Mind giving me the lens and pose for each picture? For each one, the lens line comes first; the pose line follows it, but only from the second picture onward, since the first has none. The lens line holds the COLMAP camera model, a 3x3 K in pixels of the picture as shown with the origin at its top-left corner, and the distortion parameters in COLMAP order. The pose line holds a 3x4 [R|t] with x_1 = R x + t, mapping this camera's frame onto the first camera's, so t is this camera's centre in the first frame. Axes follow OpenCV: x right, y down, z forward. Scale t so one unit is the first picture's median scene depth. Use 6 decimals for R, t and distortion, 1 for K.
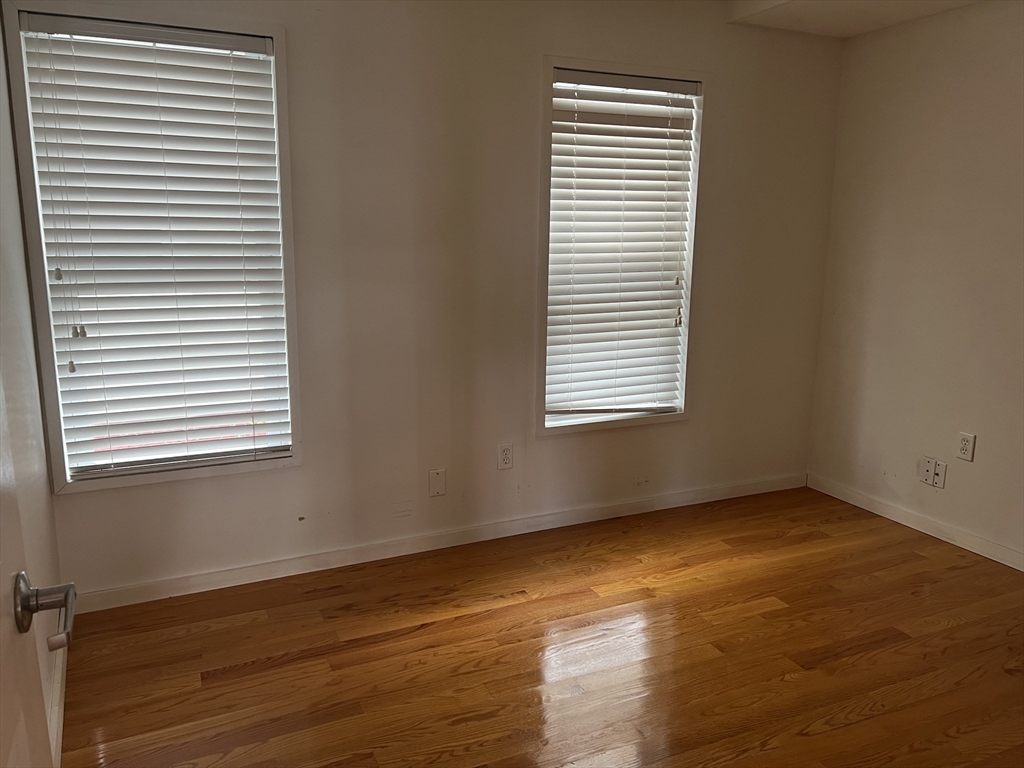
lens RADIAL K [[761.3, 0, 507.3], [0, 761.3, 381.0], [0, 0, 1]] dist [0.064860, -0.067376]
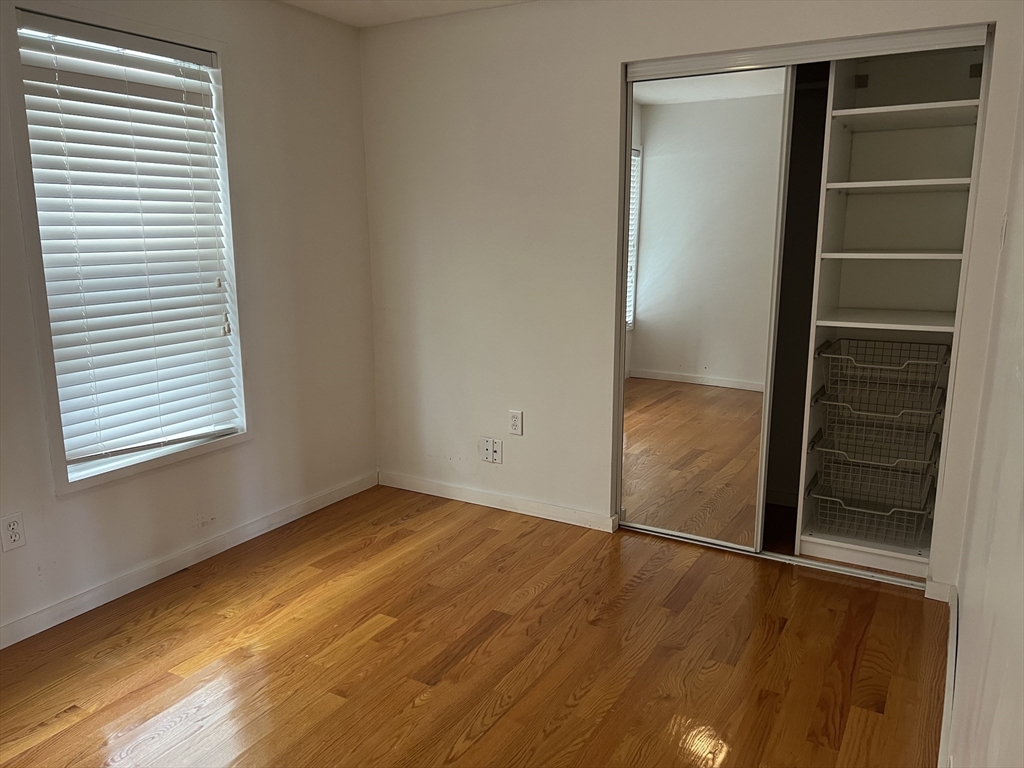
lens RADIAL K [[761.3, 0, 507.3], [0, 761.3, 381.0], [0, 0, 1]] dist [0.064860, -0.067376]
pose [[0.809789, -0.123855, 0.573500, -0.027551], [0.118434, 0.991850, 0.046974, -0.025088], [-0.574644, 0.029883, 0.817858, 0.116921]]
